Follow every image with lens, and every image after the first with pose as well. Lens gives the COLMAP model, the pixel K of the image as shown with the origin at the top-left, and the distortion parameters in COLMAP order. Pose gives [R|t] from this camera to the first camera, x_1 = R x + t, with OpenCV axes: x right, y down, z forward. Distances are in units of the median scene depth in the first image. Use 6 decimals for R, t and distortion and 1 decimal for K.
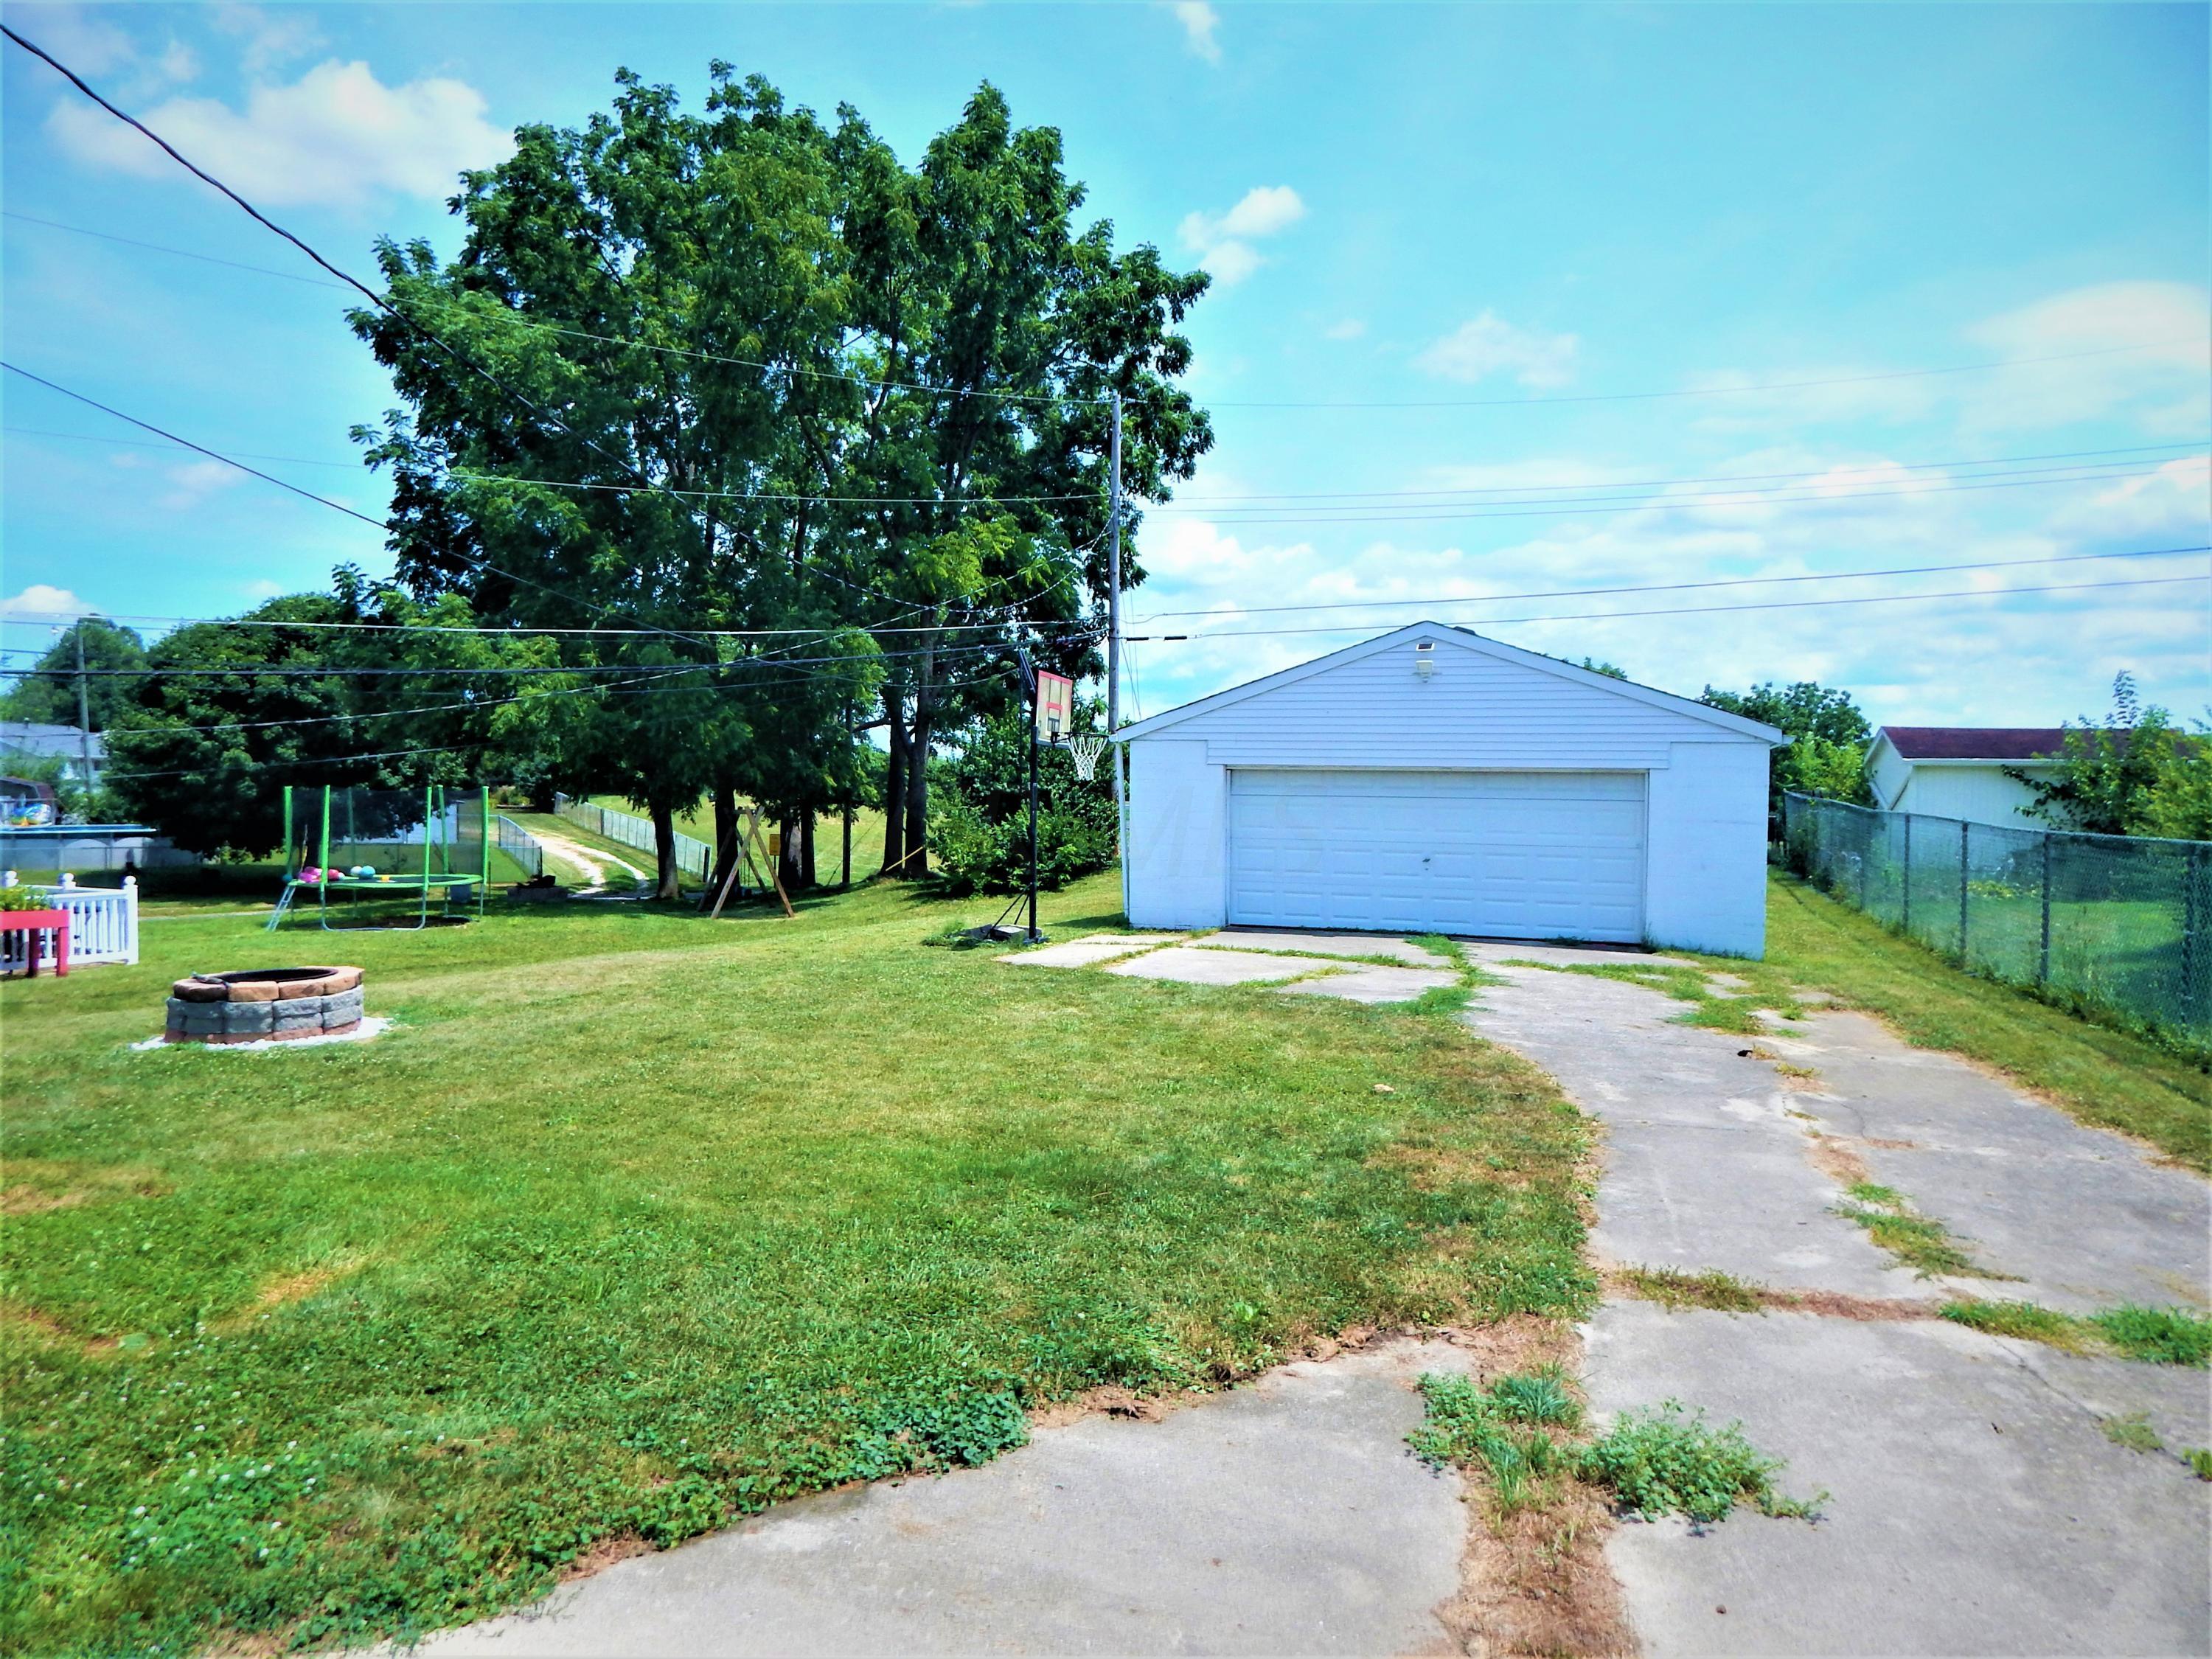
lens RADIAL K [[1430.6, 0, 1115.6], [0, 1430.6, 835.7], [0, 0, 1]] dist [-0.005709, -0.000364]
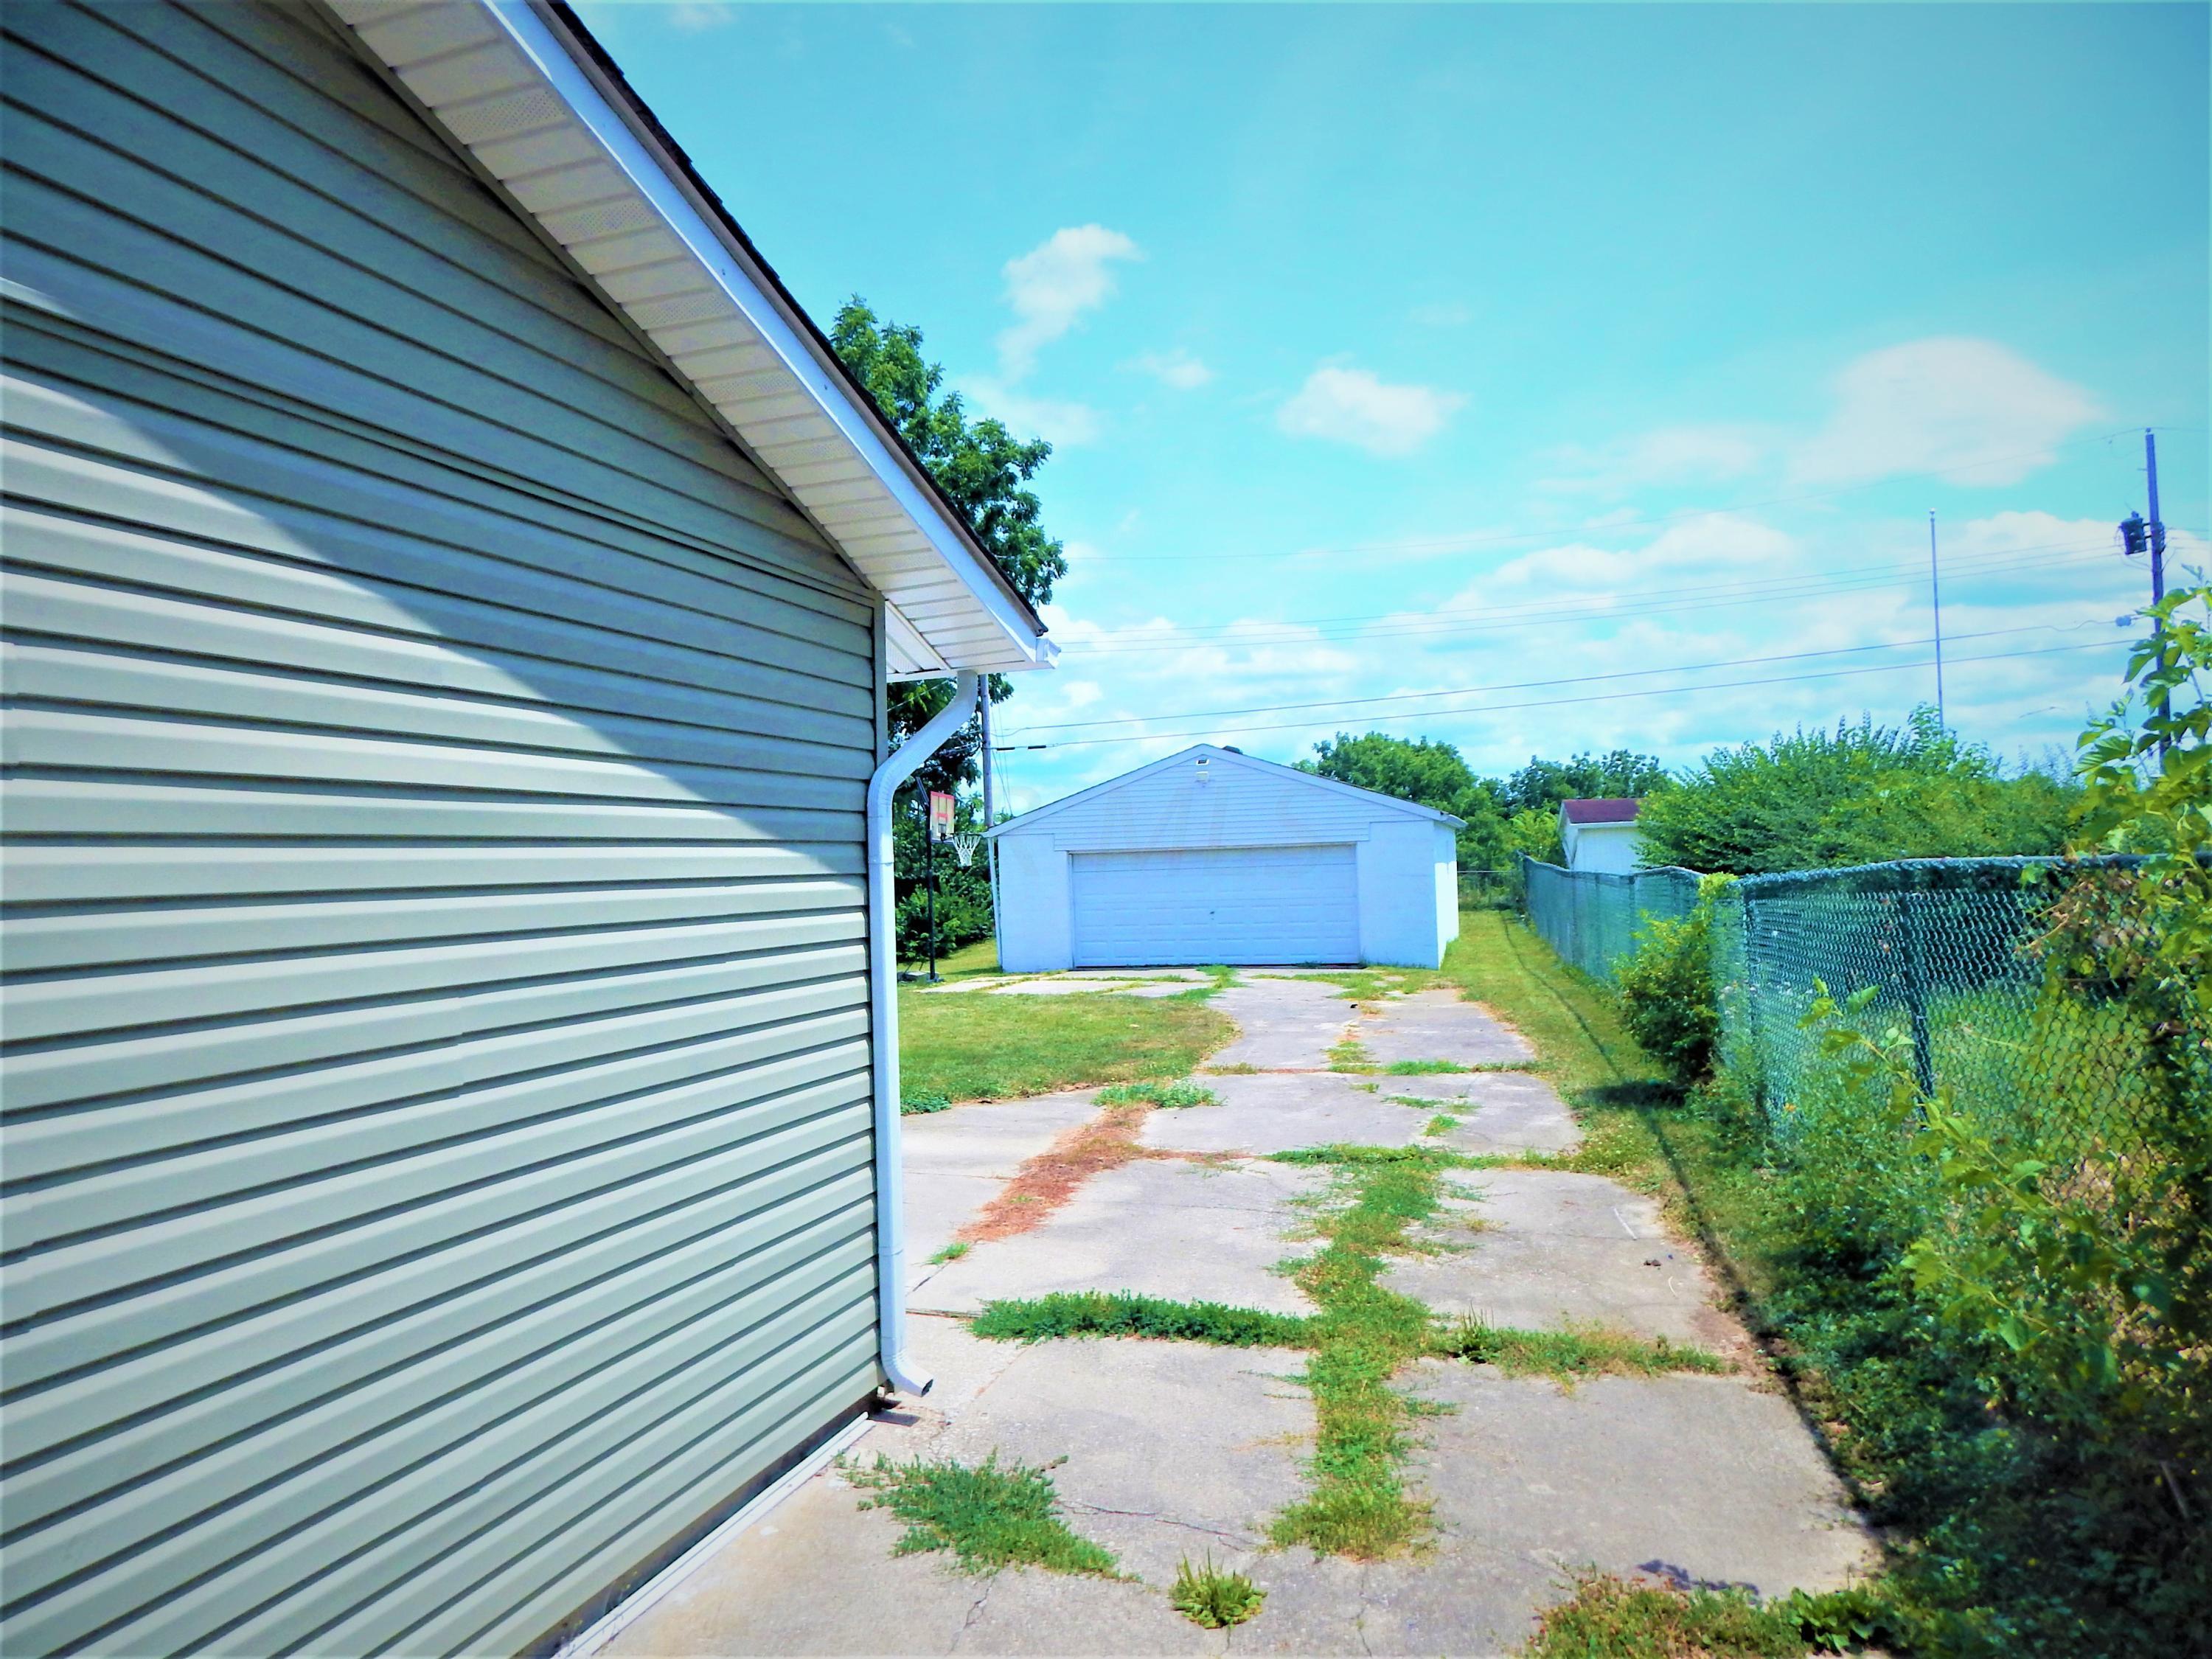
lens RADIAL K [[1427.4, 0, 1106.0], [0, 1427.4, 829.5], [0, 0, 1]] dist [0.335441, -0.000063]
pose [[0.996249, -0.041938, 0.075690, 0.006243], [0.046597, 0.997057, -0.060870, 0.010160], [-0.072914, 0.064169, 0.995272, -0.241279]]
